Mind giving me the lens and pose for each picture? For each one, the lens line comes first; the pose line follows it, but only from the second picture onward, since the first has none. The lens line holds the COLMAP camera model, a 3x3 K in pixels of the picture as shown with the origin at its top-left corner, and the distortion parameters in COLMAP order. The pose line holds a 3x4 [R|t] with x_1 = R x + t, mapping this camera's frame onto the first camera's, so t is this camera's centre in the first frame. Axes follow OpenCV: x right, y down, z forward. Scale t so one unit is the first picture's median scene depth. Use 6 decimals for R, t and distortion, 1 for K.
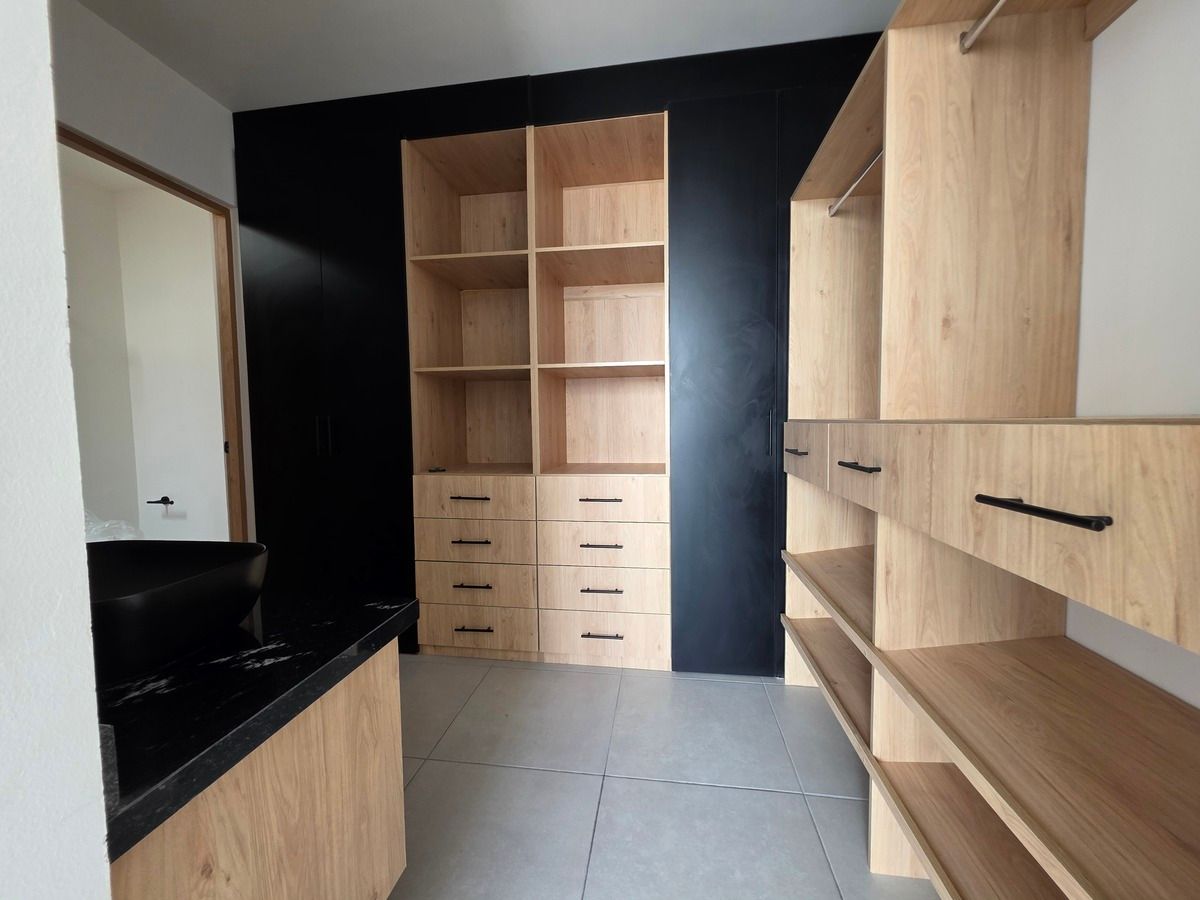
lens RADIAL K [[475.4, 0, 599.2], [0, 475.4, 447.6], [0, 0, 1]] dist [0.002821, -0.000052]
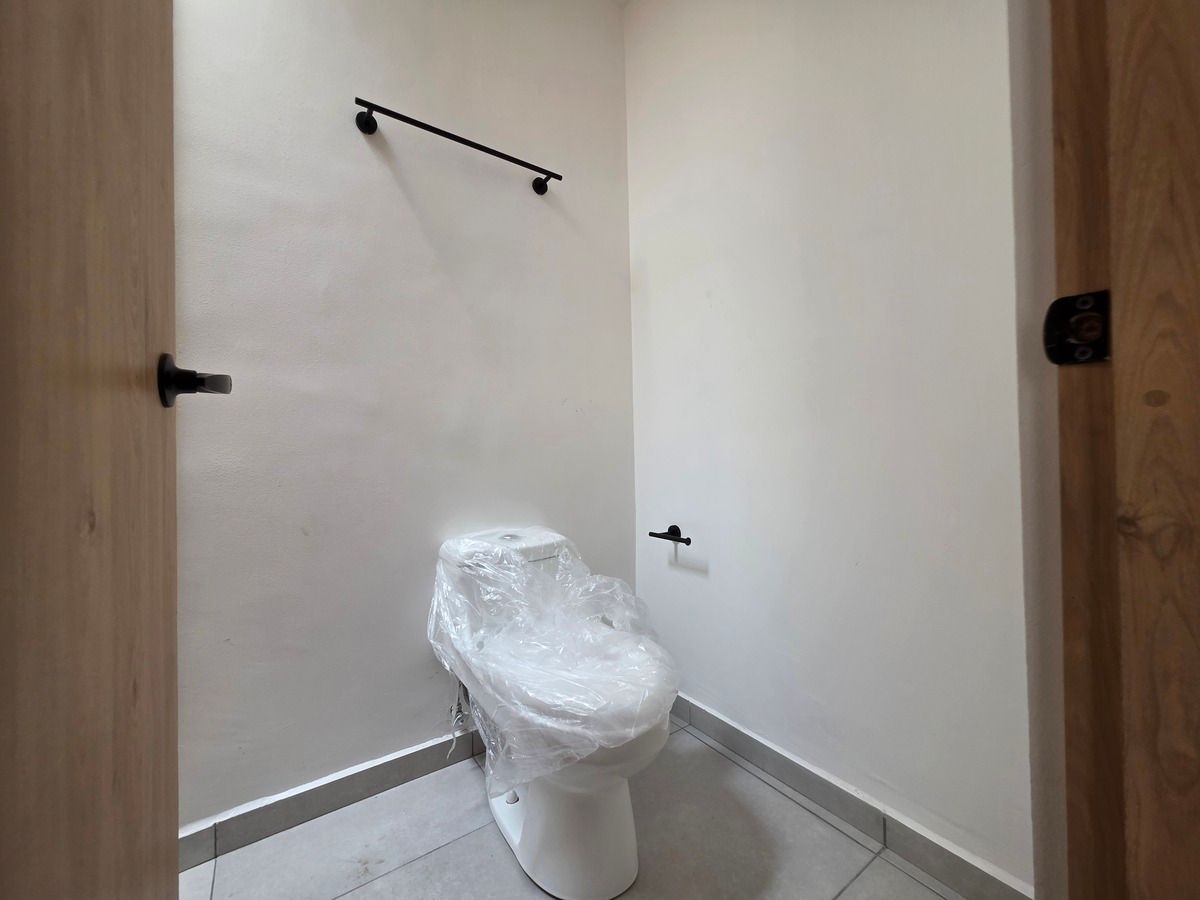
lens RADIAL K [[475.4, 0, 599.2], [0, 475.4, 447.6], [0, 0, 1]] dist [0.002821, -0.000052]
pose [[0.677862, -0.009686, -0.735125, -0.581121], [-0.033608, 0.998460, -0.044145, 0.041432], [0.734420, 0.054630, 0.676493, 0.578769]]
